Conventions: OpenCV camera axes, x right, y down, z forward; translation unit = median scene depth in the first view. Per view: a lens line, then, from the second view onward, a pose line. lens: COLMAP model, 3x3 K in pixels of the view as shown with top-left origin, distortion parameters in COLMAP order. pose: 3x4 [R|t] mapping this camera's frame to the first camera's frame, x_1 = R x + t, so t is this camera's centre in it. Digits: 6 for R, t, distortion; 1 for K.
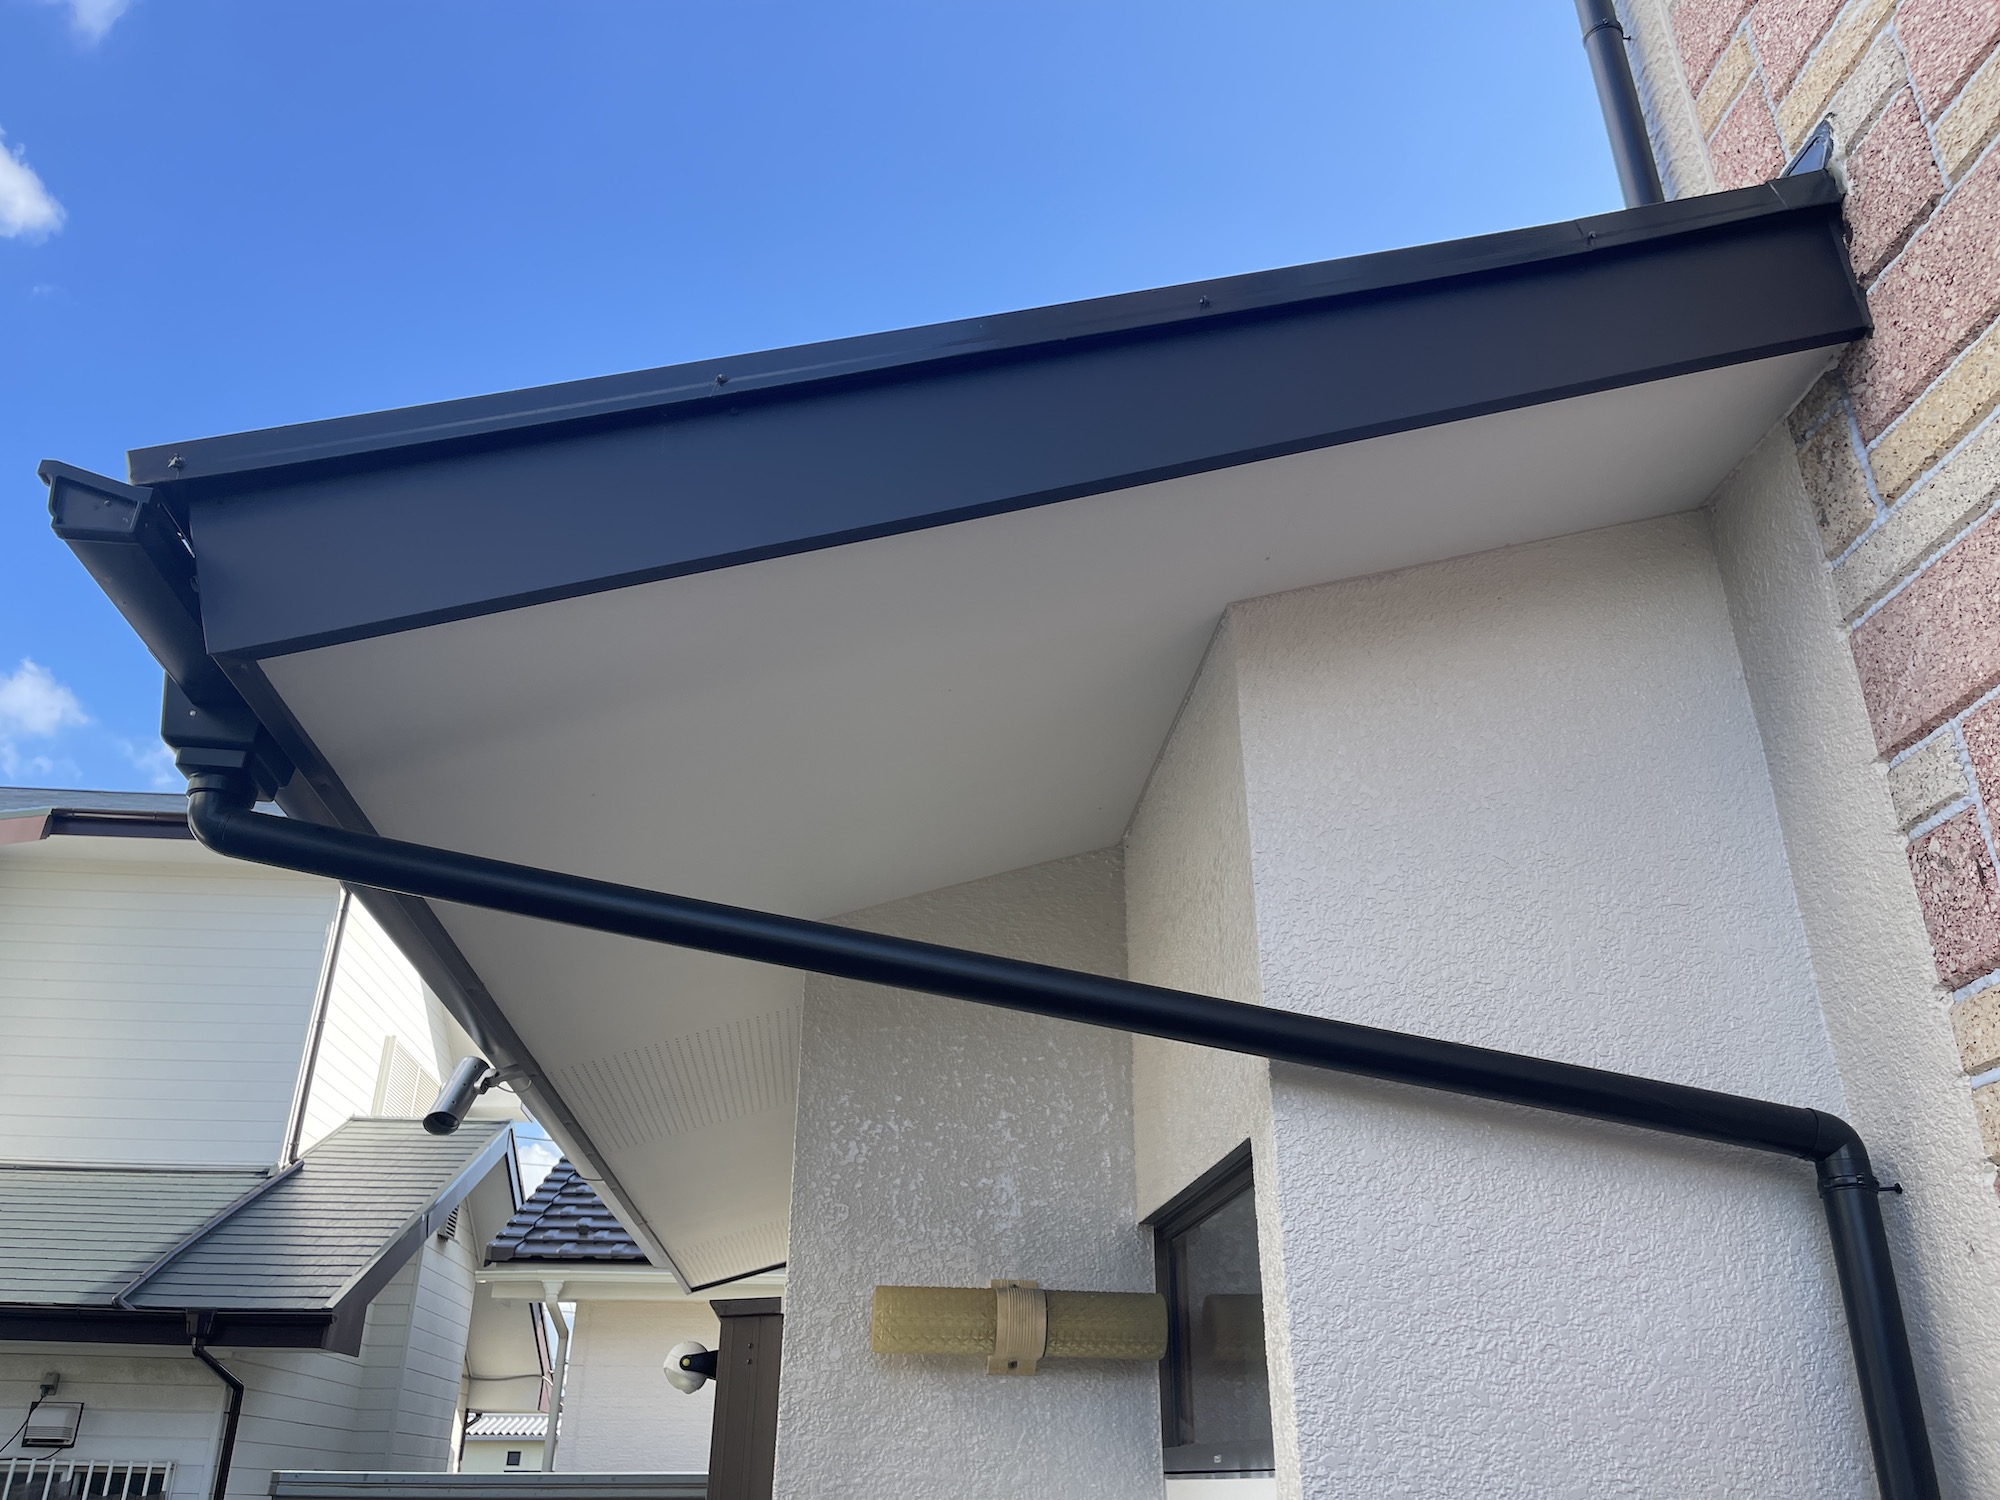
lens RADIAL K [[1497.0, 0, 1000.0], [0, 1497.0, 750.0], [0, 0, 1]] dist [0.070779, -0.000032]
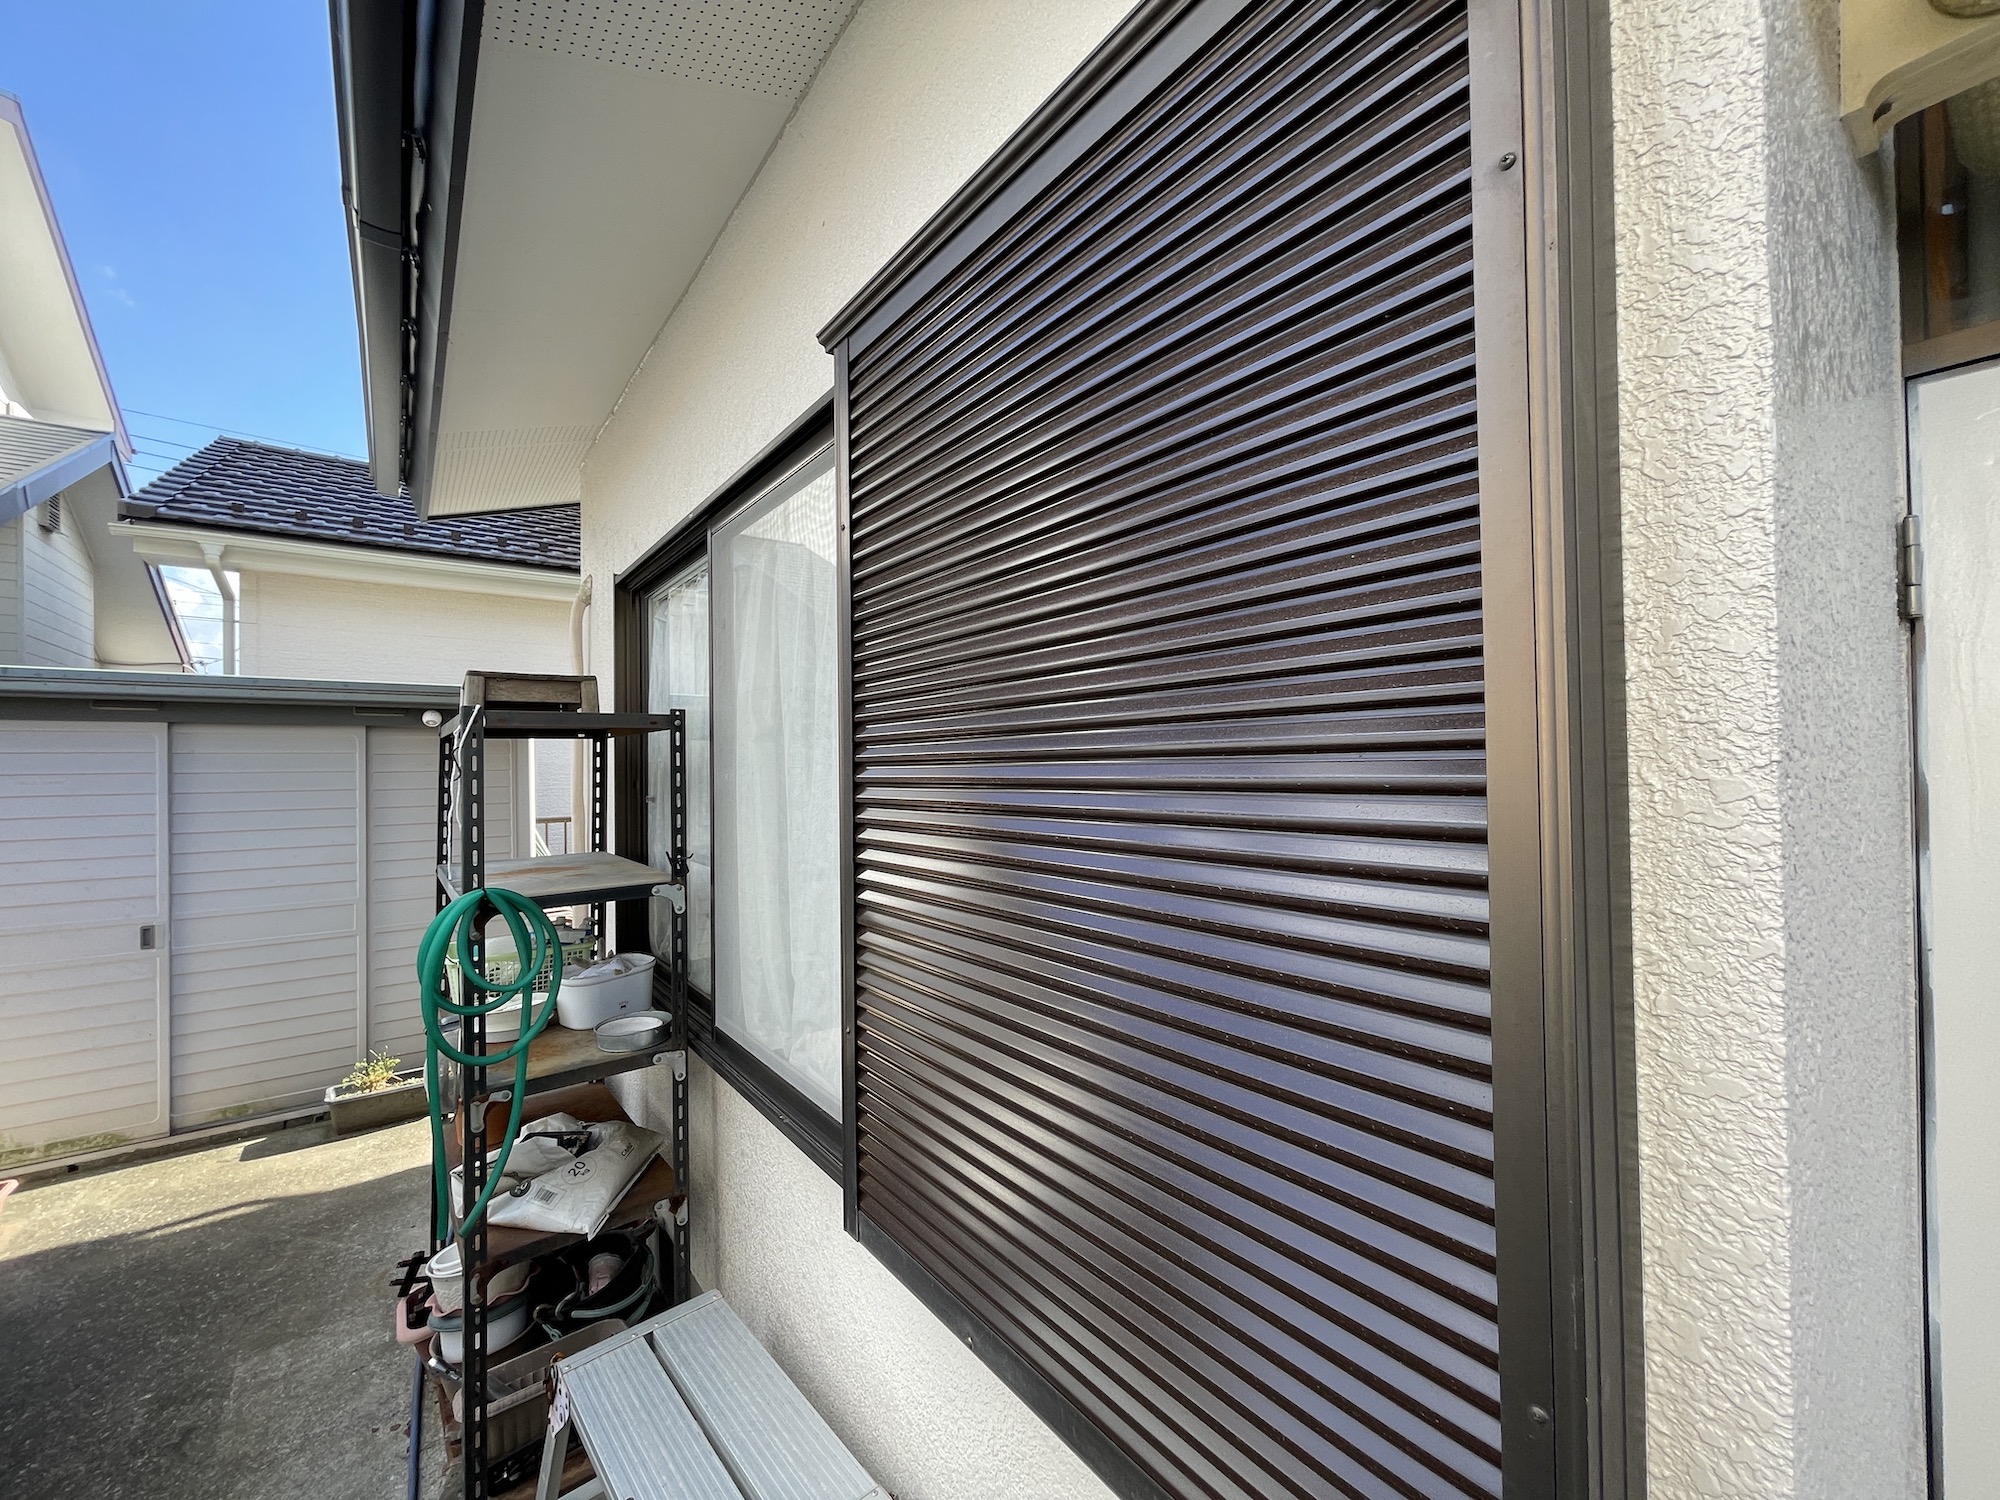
lens RADIAL K [[797.7, 0, 1000.0], [0, 797.7, 750.0], [0, 0, 1]] dist [-0.001220, -0.000186]
pose [[0.855398, -0.008708, 0.517897, -0.105529], [-0.209939, 0.908221, 0.362023, 0.154623], [-0.473518, -0.418401, 0.775063, 0.228069]]
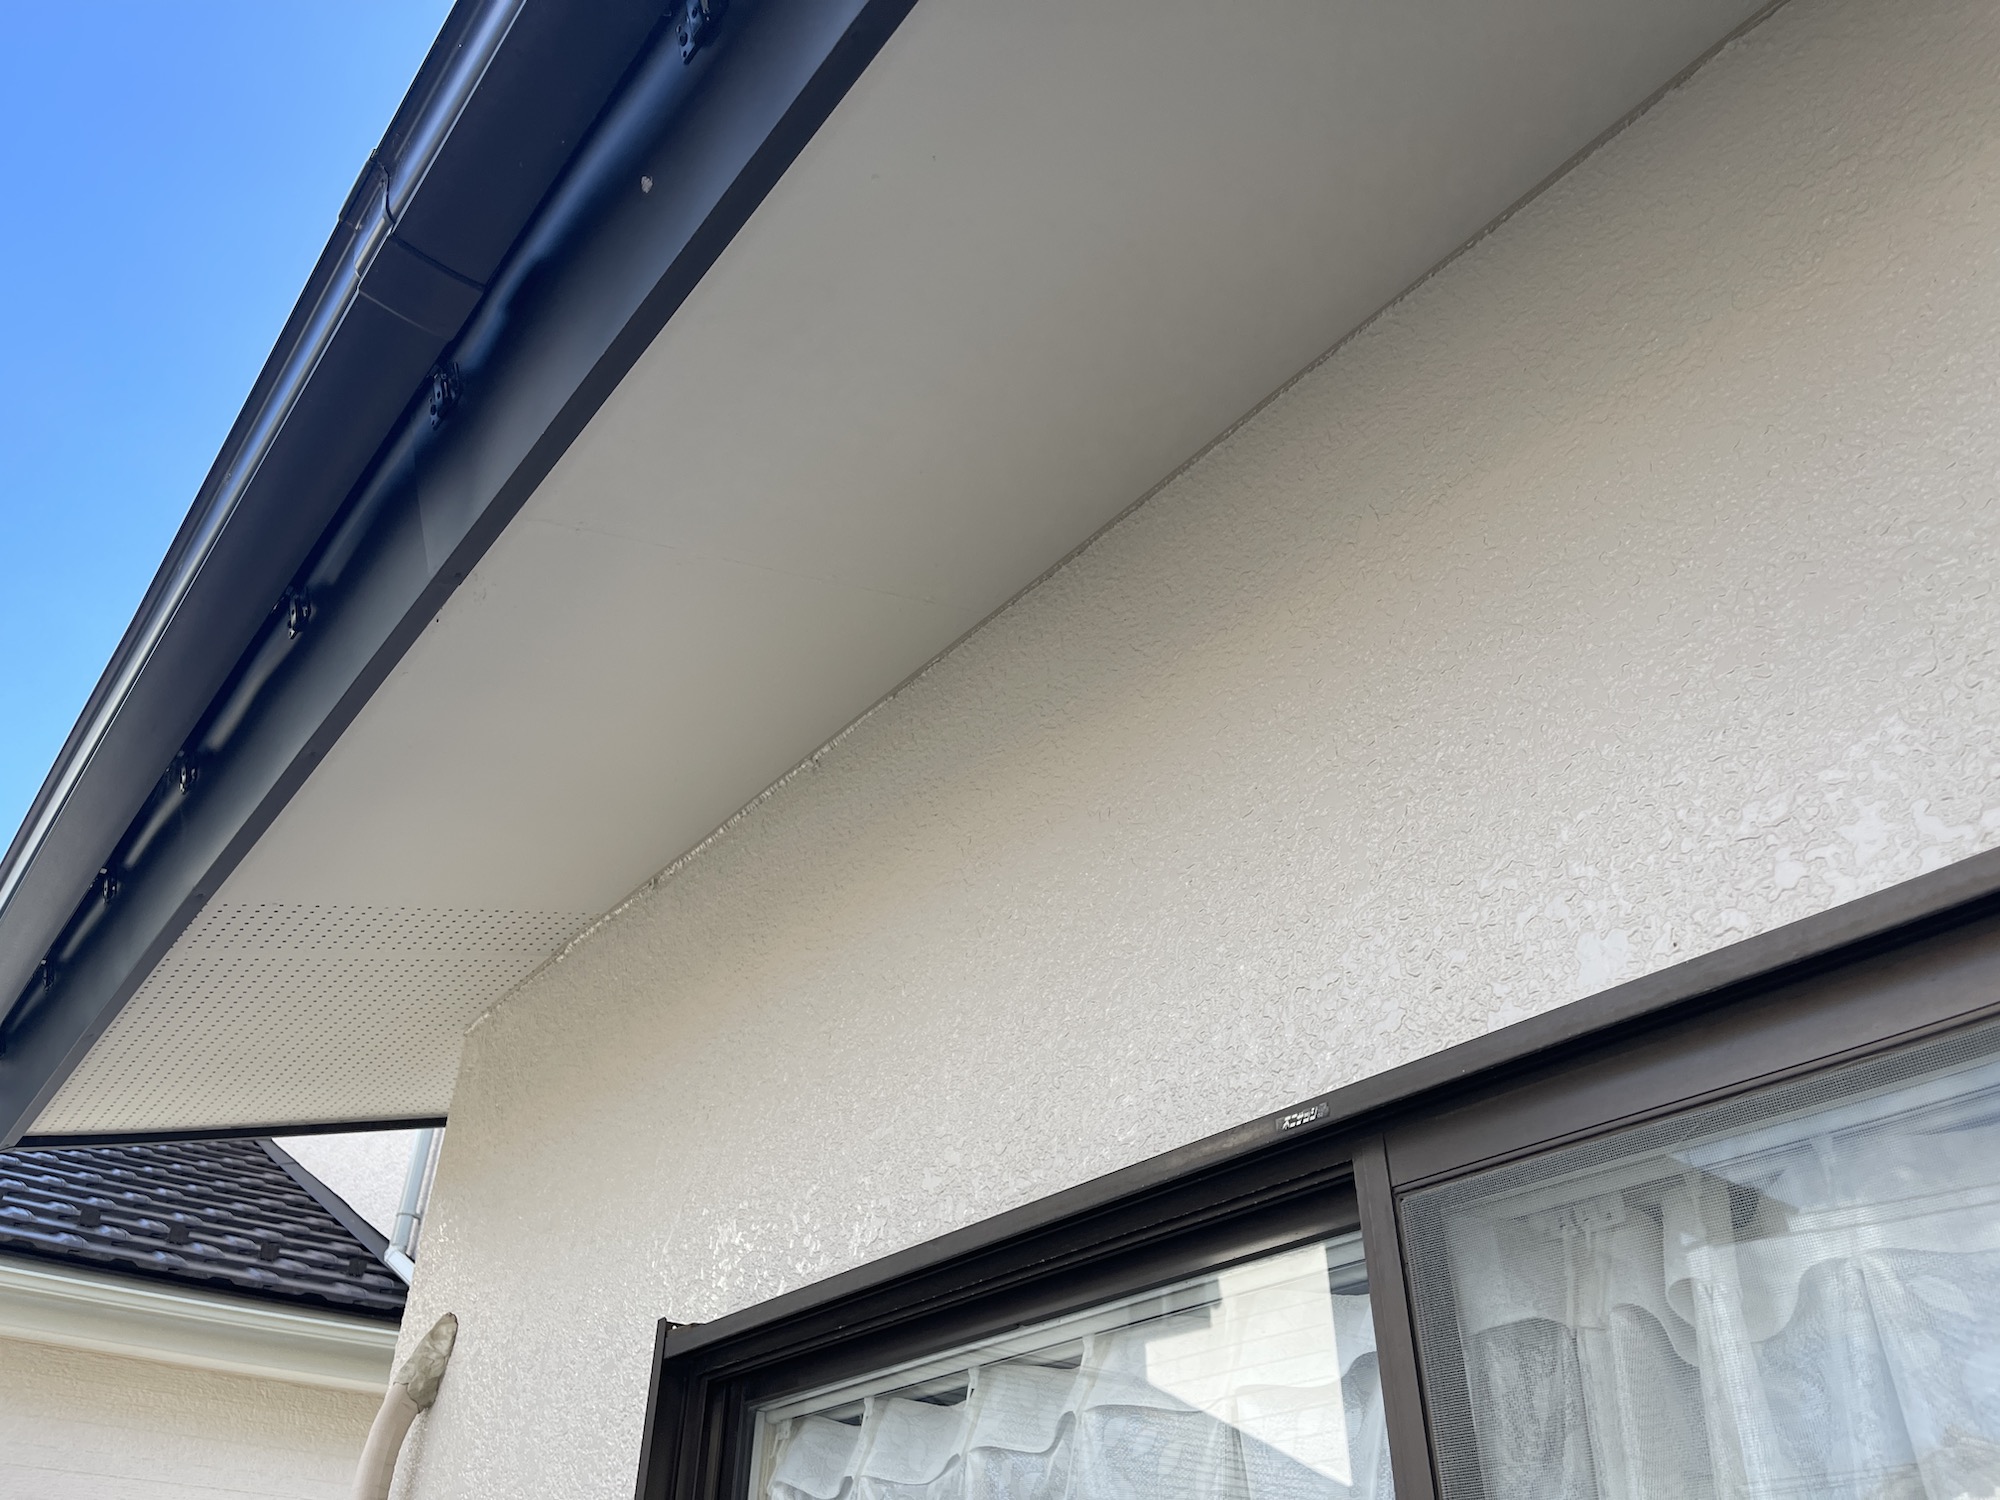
lens RADIAL K [[1494.8, 0, 1000.0], [0, 1494.8, 750.0], [0, 0, 1]] dist [-0.003306, -0.001959]
pose [[0.834421, 0.318069, 0.450082, -0.167720], [-0.250810, 0.946343, -0.203789, 0.230565], [-0.490750, 0.057161, 0.869423, 0.516254]]
